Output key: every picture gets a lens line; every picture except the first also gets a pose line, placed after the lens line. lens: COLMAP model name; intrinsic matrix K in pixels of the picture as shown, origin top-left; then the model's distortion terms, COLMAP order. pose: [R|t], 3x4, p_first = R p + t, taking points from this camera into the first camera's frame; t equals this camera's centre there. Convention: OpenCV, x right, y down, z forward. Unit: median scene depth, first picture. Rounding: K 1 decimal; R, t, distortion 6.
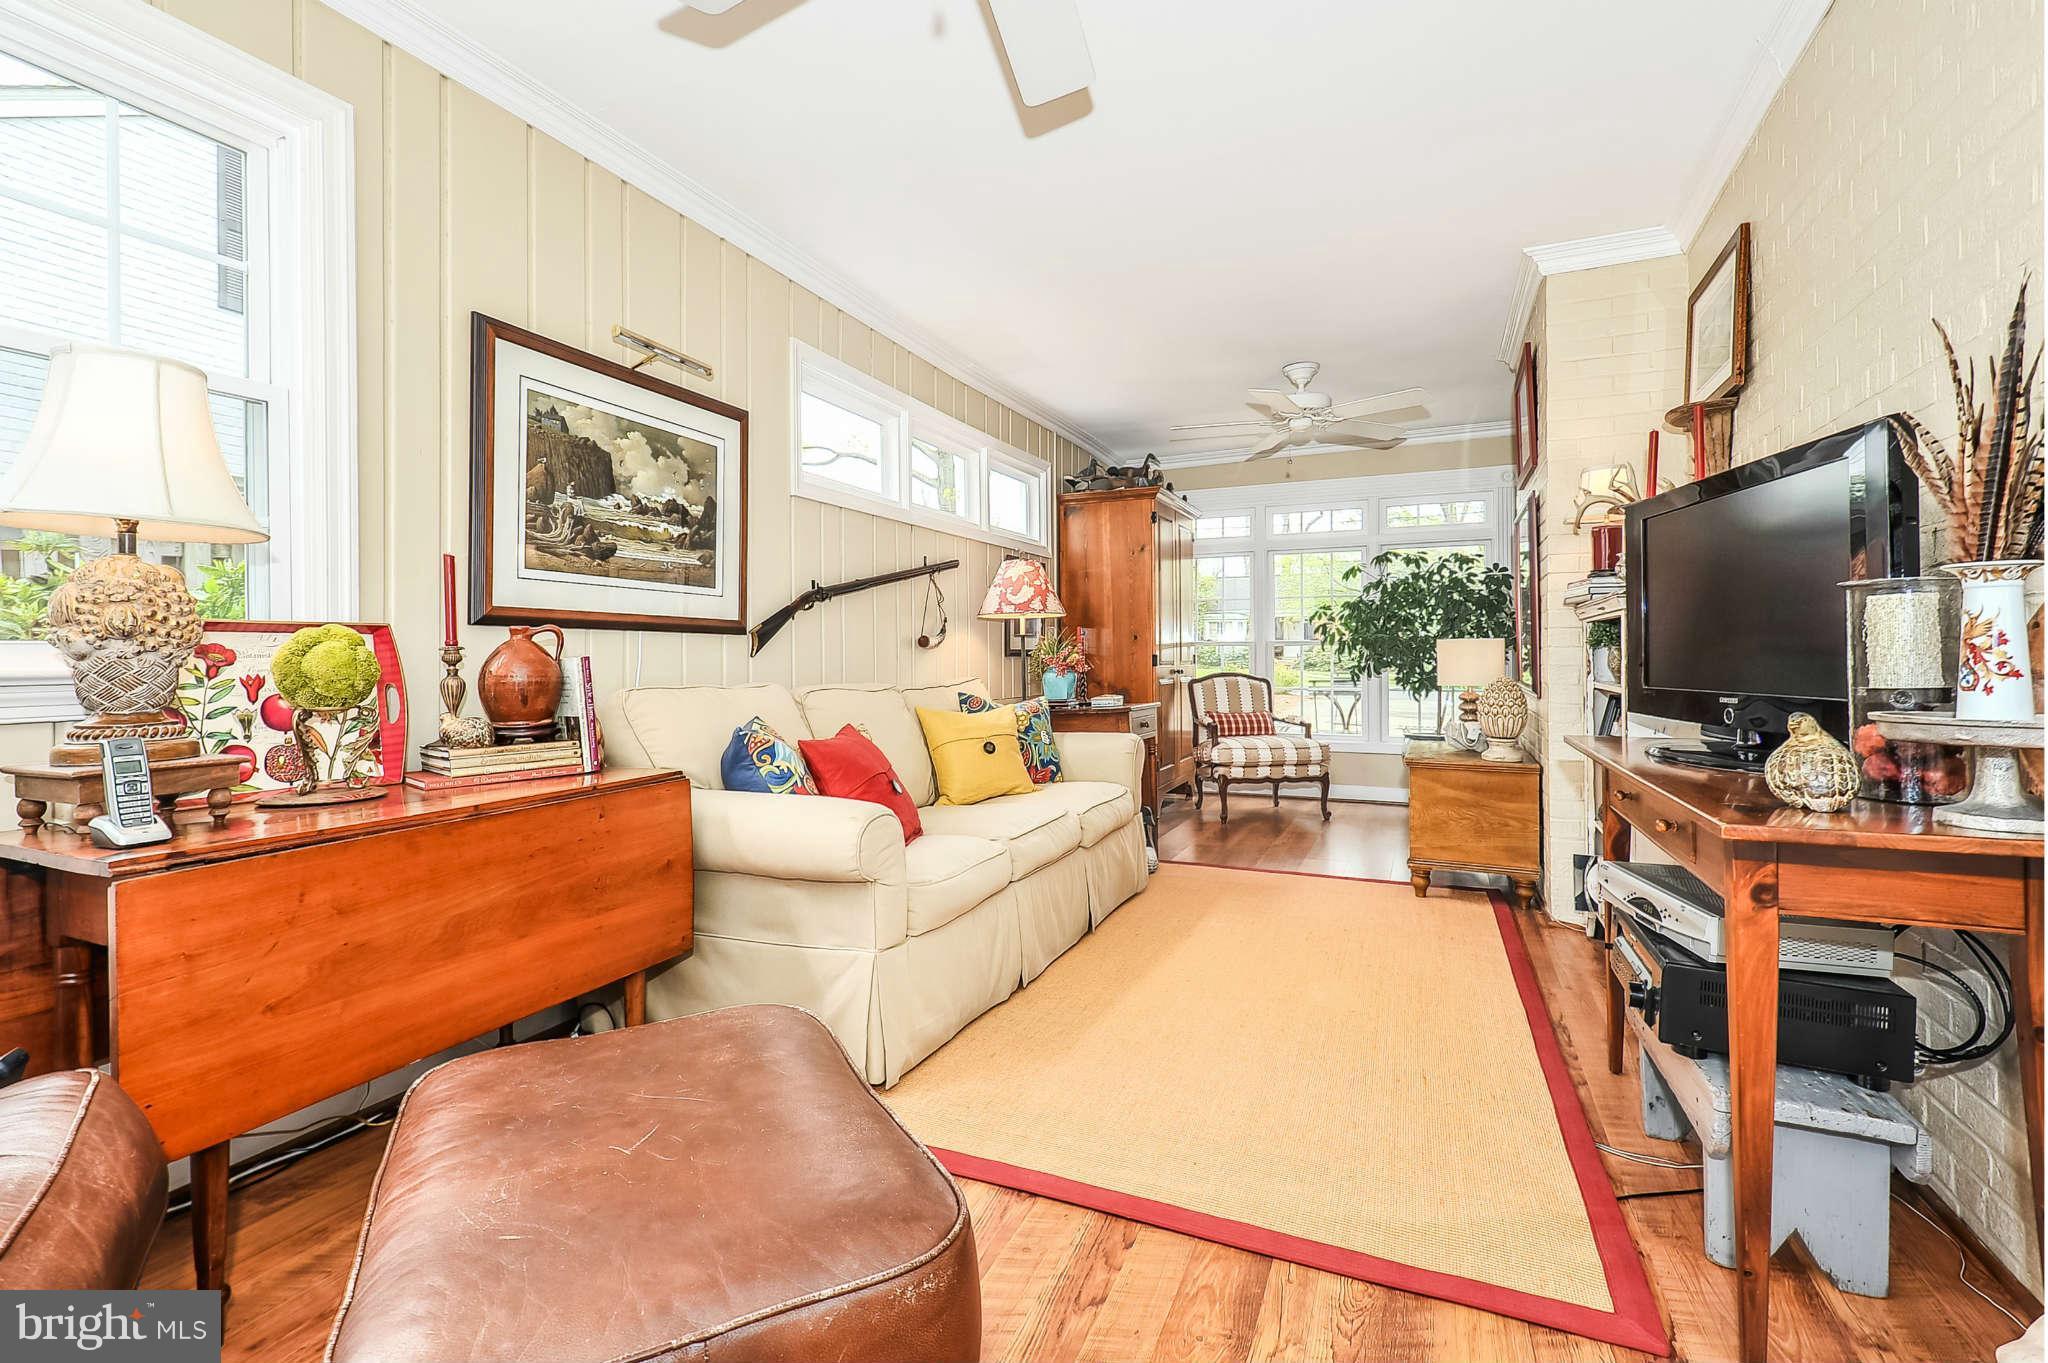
lens RADIAL K [[921.3, 0, 1019.0], [0, 921.3, 651.4], [0, 0, 1]] dist [0.002509, 0.000001]
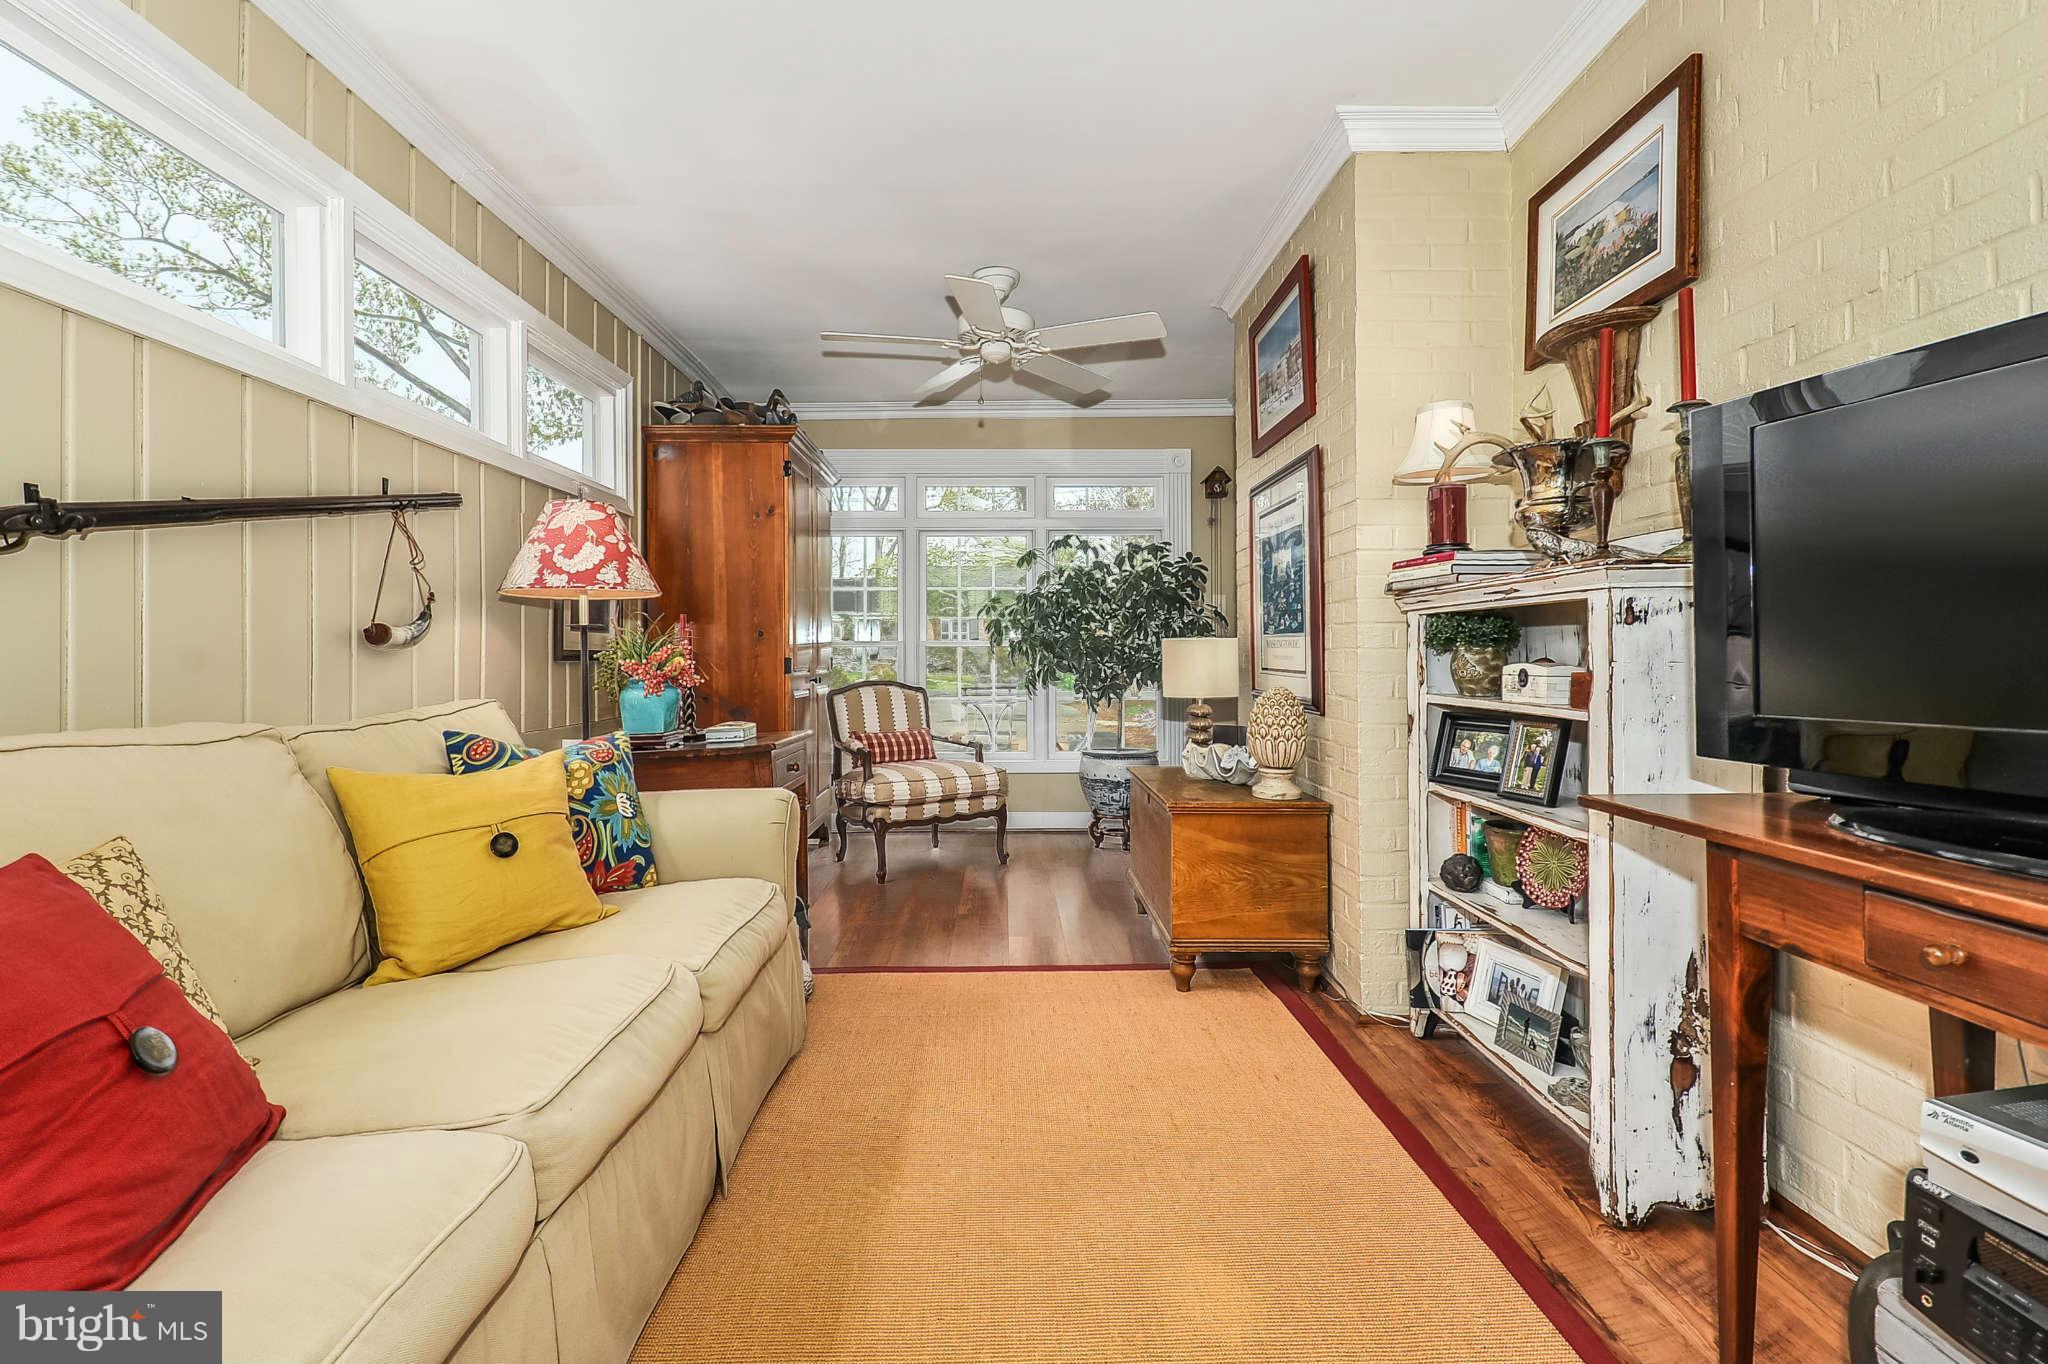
lens RADIAL K [[921.3, 0, 1019.0], [0, 921.3, 651.9], [0, 0, 1]] dist [0.002509, 0.000001]
pose [[0.906734, 0.002518, 0.421695, 0.007399], [-0.001682, 0.999996, -0.002354, 0.000179], [-0.421699, 0.001425, 0.906735, 0.312298]]
